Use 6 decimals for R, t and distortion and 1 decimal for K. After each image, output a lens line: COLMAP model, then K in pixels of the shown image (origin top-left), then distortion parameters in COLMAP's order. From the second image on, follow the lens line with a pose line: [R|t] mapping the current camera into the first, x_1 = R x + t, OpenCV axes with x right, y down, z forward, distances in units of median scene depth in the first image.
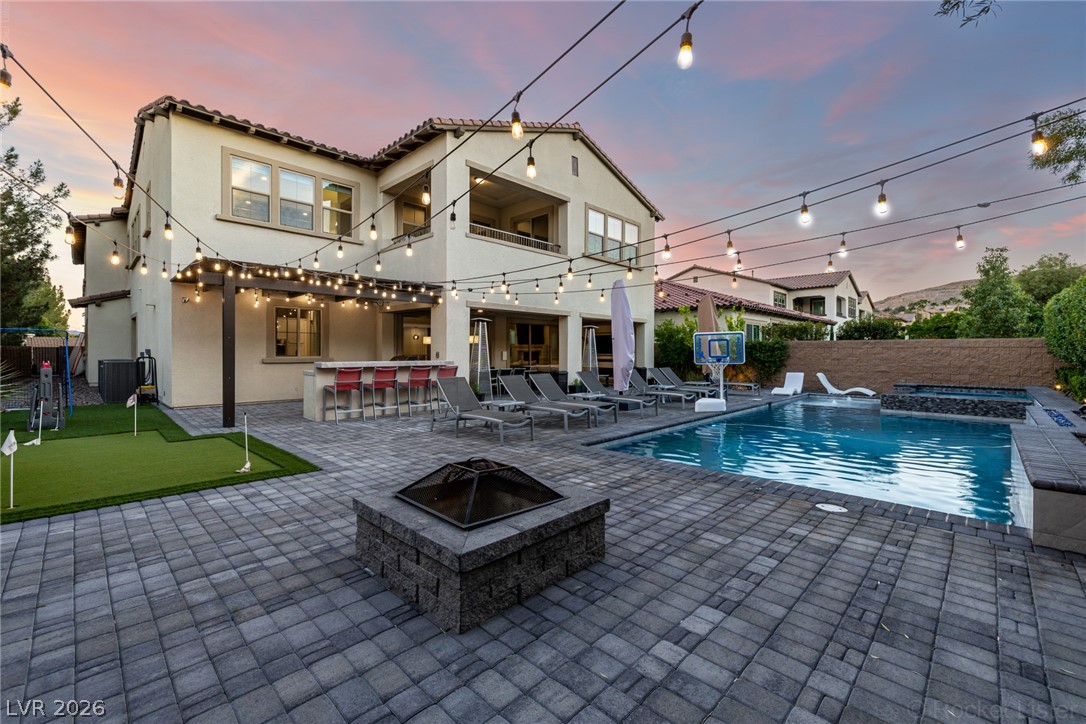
lens RADIAL K [[456.4, 0, 543.0], [0, 456.4, 362.0], [0, 0, 1]] dist [0.001741, 0.000127]
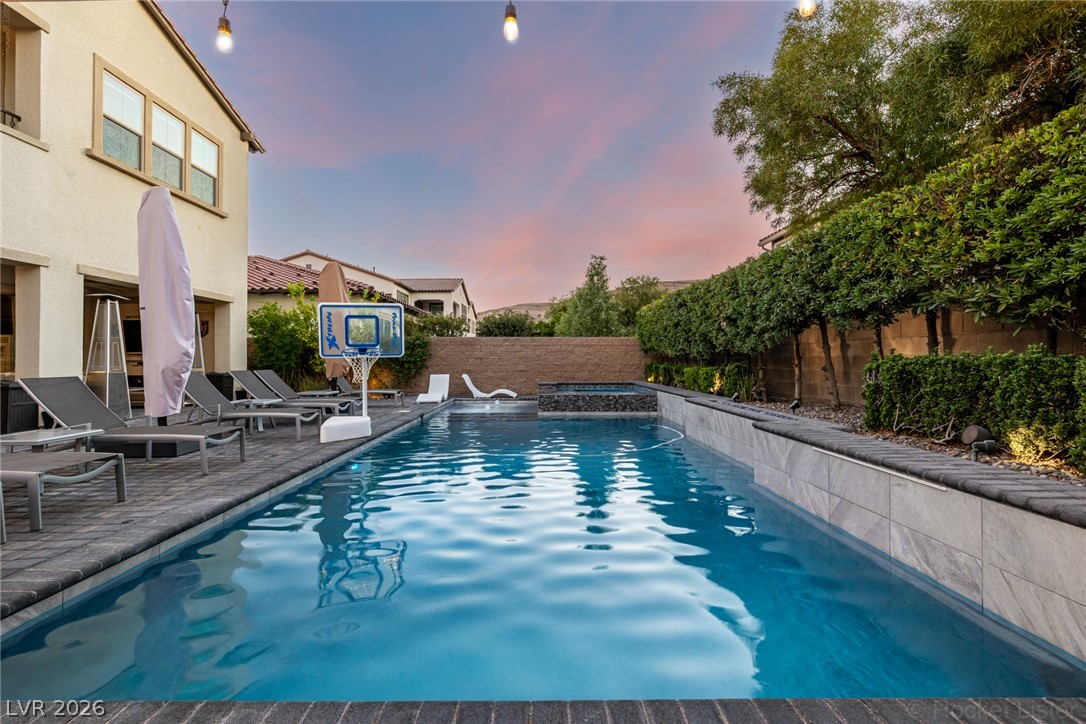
lens RADIAL K [[498.4, 0, 540.0], [0, 498.4, 347.9], [0, 0, 1]] dist [0.001527, 0.000612]
pose [[0.724821, 0.011411, 0.688843, 0.071393], [0.019185, 0.999141, -0.036738, 0.013268], [-0.688670, 0.039844, 0.723979, 0.249595]]
